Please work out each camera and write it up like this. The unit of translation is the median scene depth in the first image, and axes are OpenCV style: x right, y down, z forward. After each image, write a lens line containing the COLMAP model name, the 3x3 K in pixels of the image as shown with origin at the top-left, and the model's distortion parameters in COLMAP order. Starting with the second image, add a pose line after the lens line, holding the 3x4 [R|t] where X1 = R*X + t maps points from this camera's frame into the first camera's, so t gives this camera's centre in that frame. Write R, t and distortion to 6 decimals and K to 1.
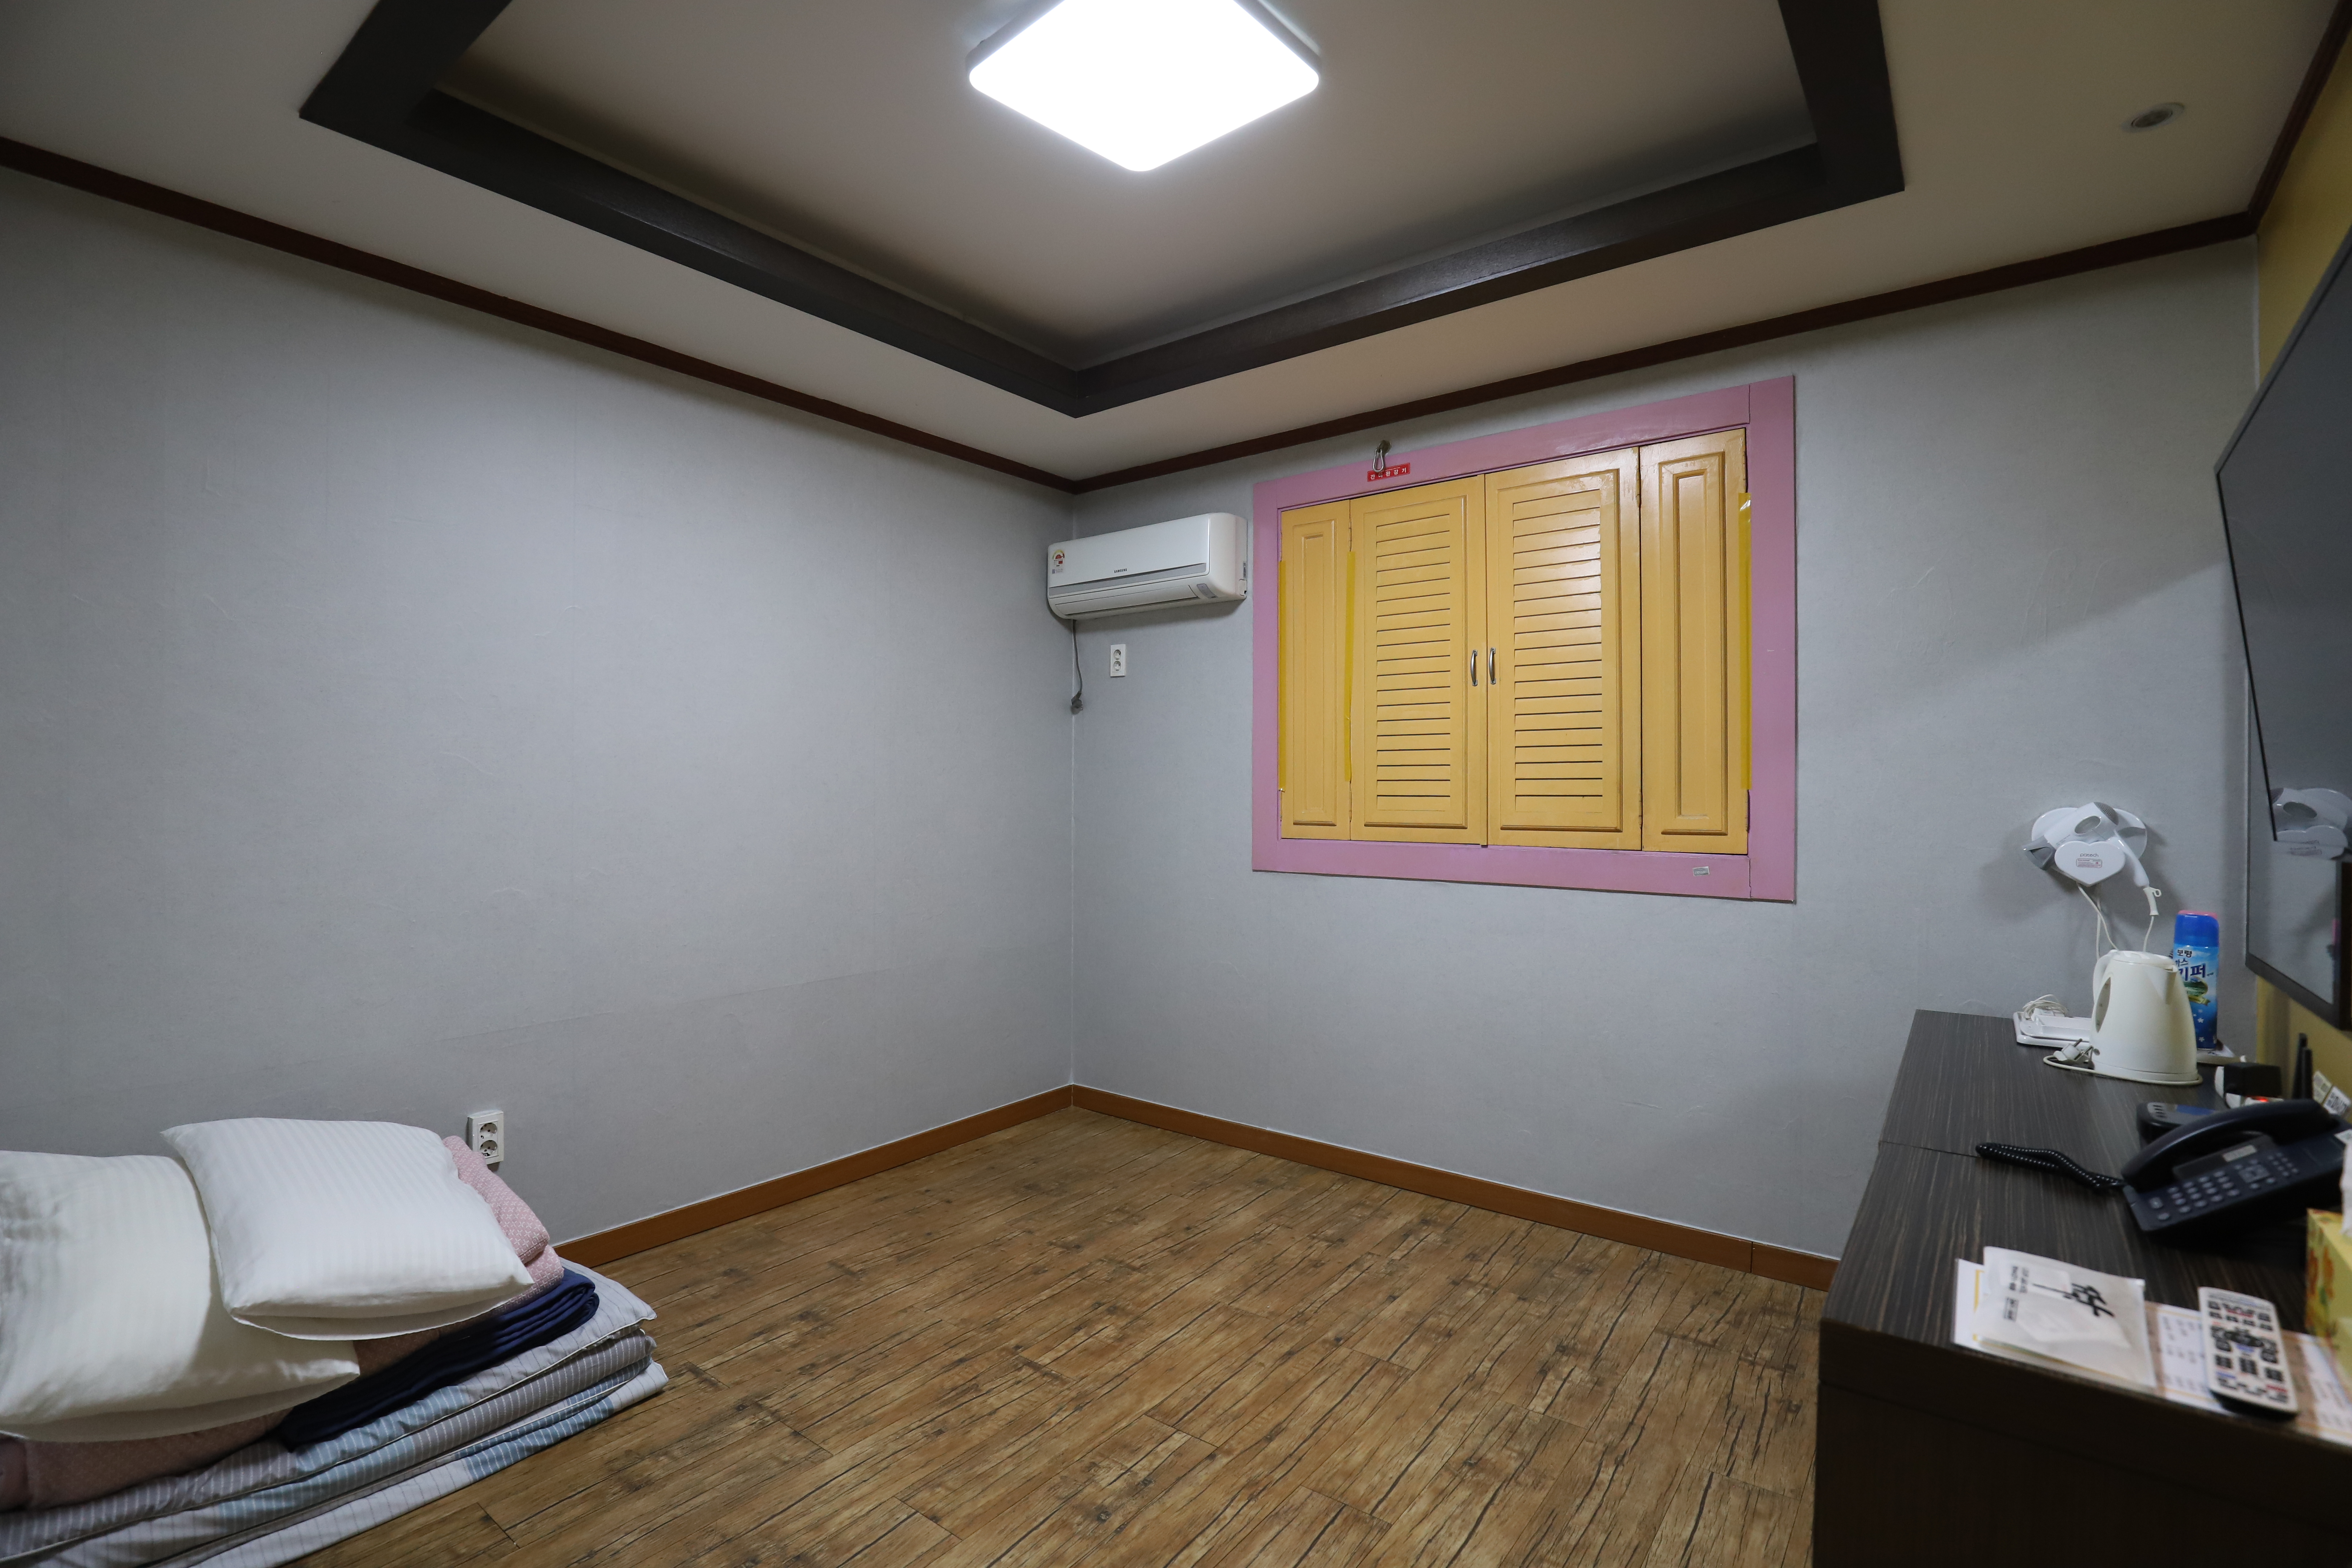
lens RADIAL K [[1079.2, 0, 1185.3], [0, 1079.2, 786.2], [0, 0, 1]] dist [-0.036736, 0.008092]
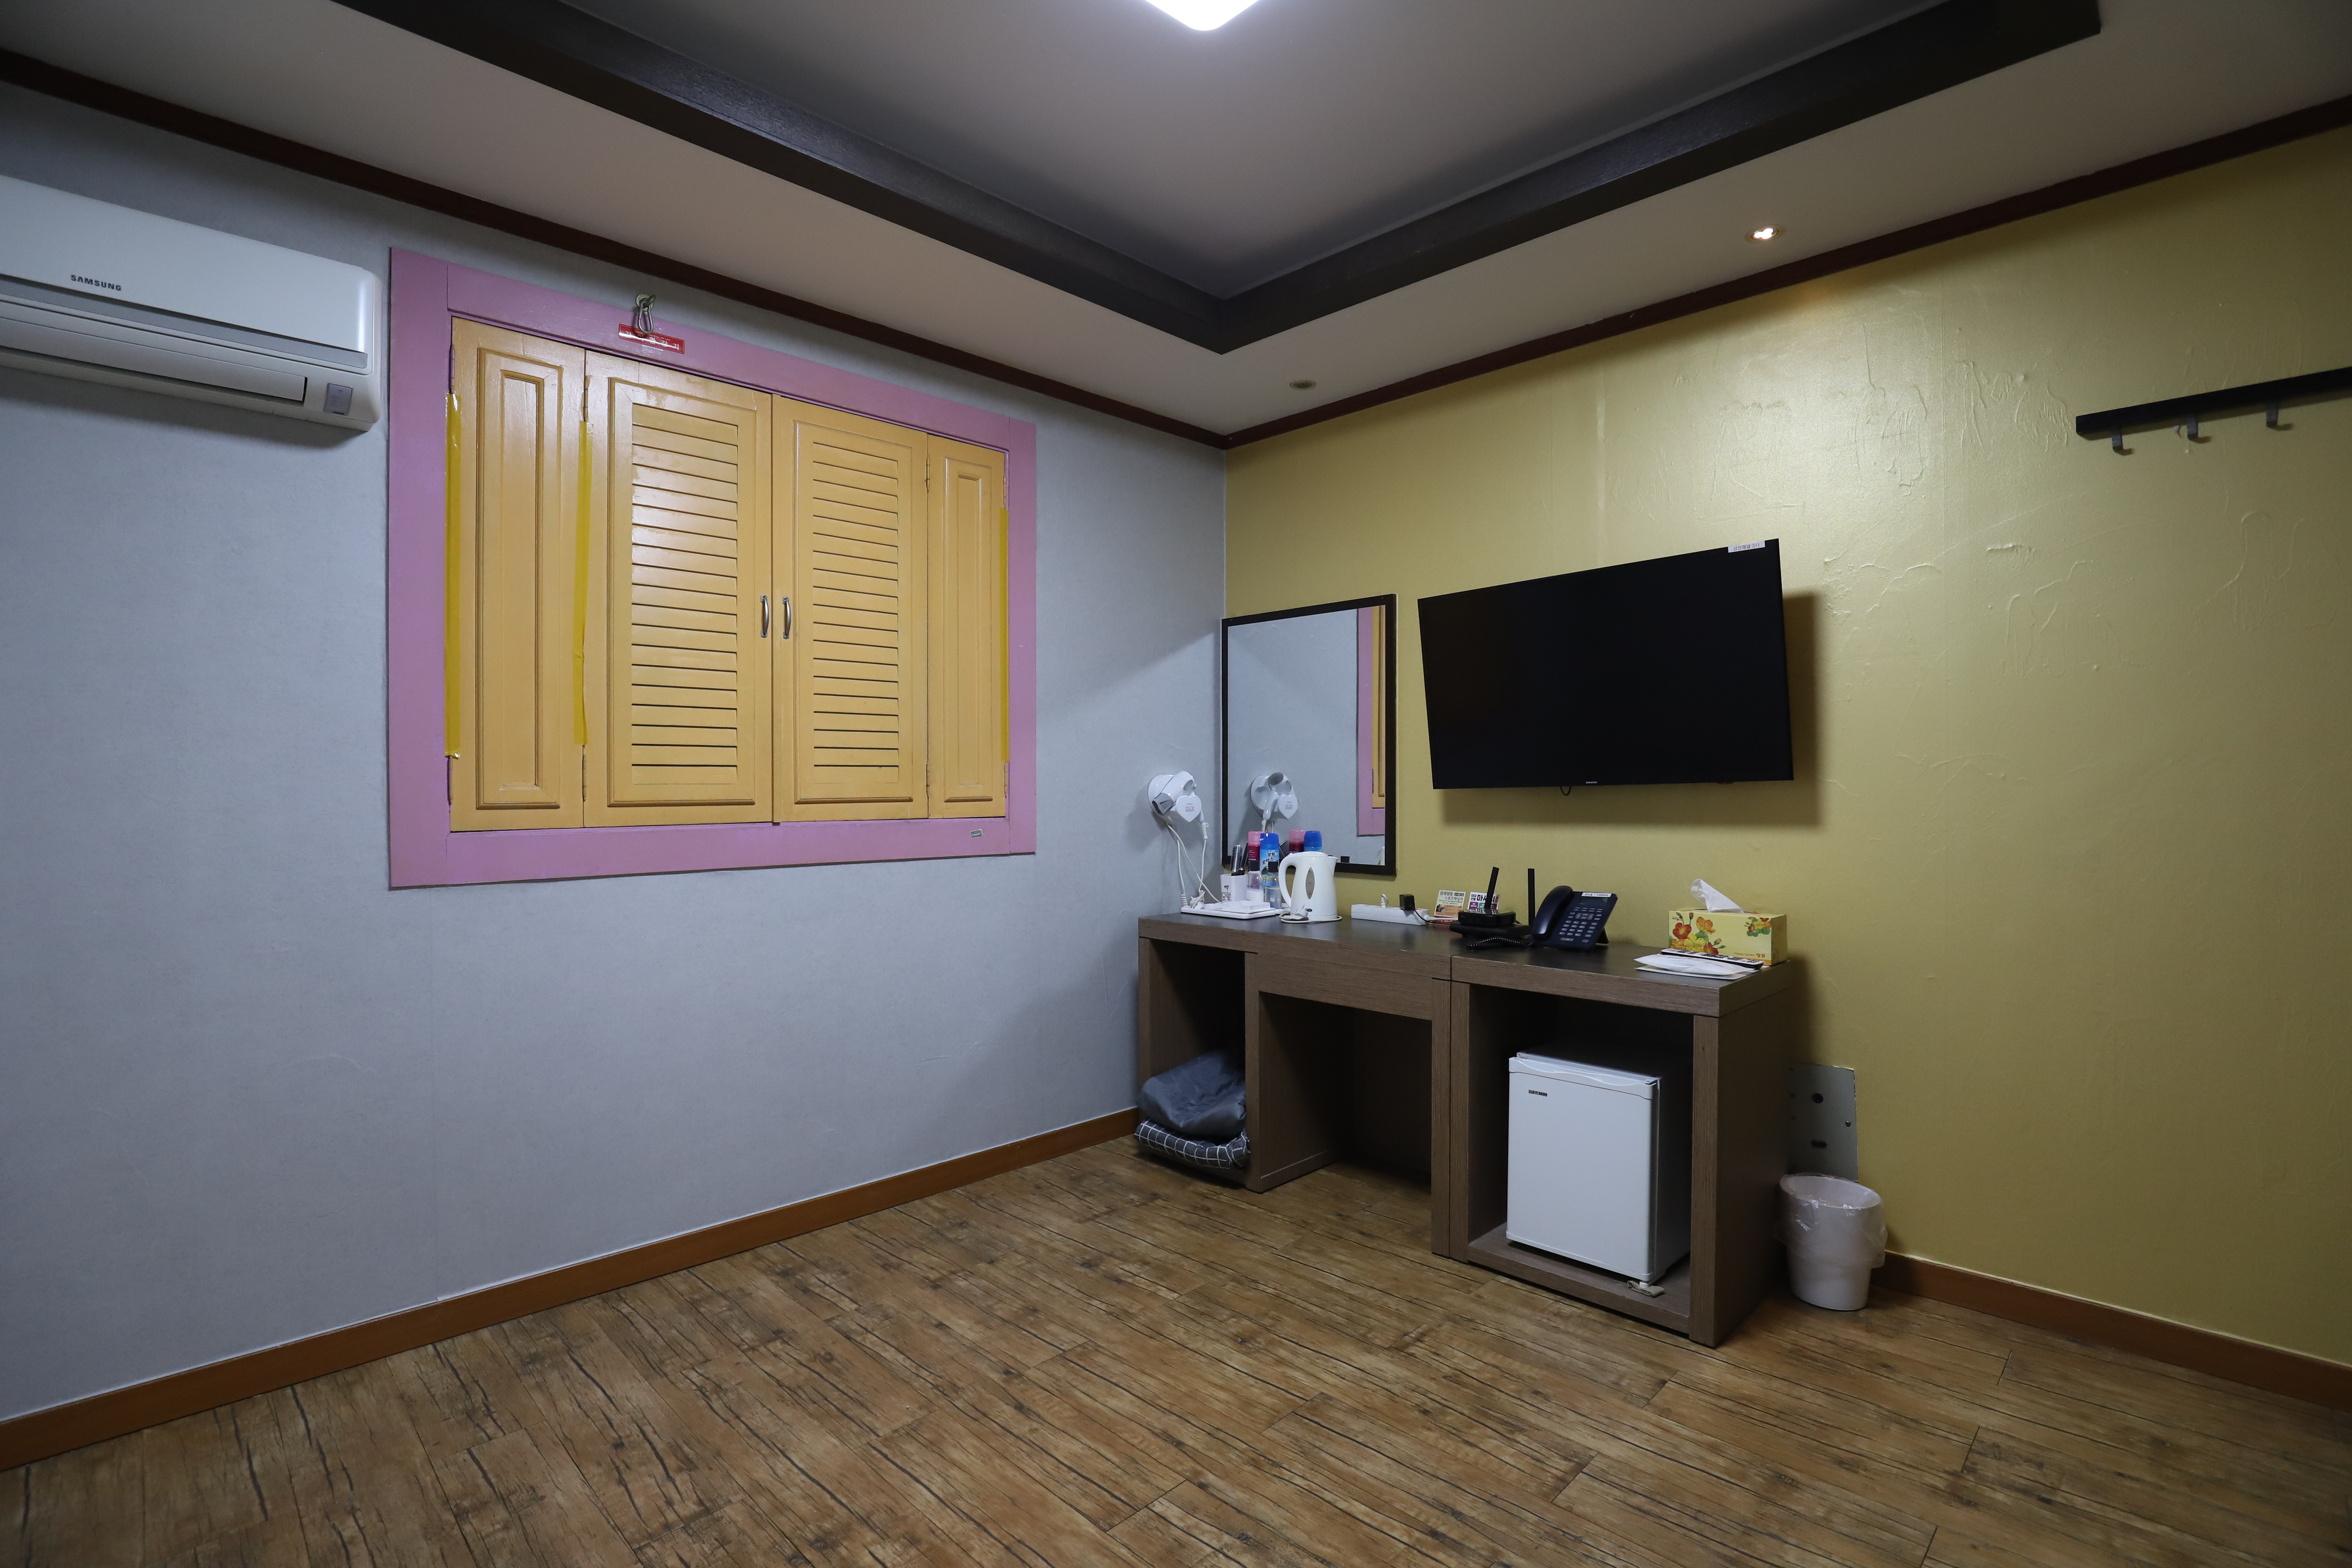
lens RADIAL K [[1079.2, 0, 1185.3], [0, 1079.2, 786.2], [0, 0, 1]] dist [-0.036736, 0.008092]
pose [[0.130649, -0.002139, 0.991426, -0.678522], [0.003461, 0.999993, 0.001701, 0.031782], [-0.991423, 0.003209, 0.130655, 0.705578]]
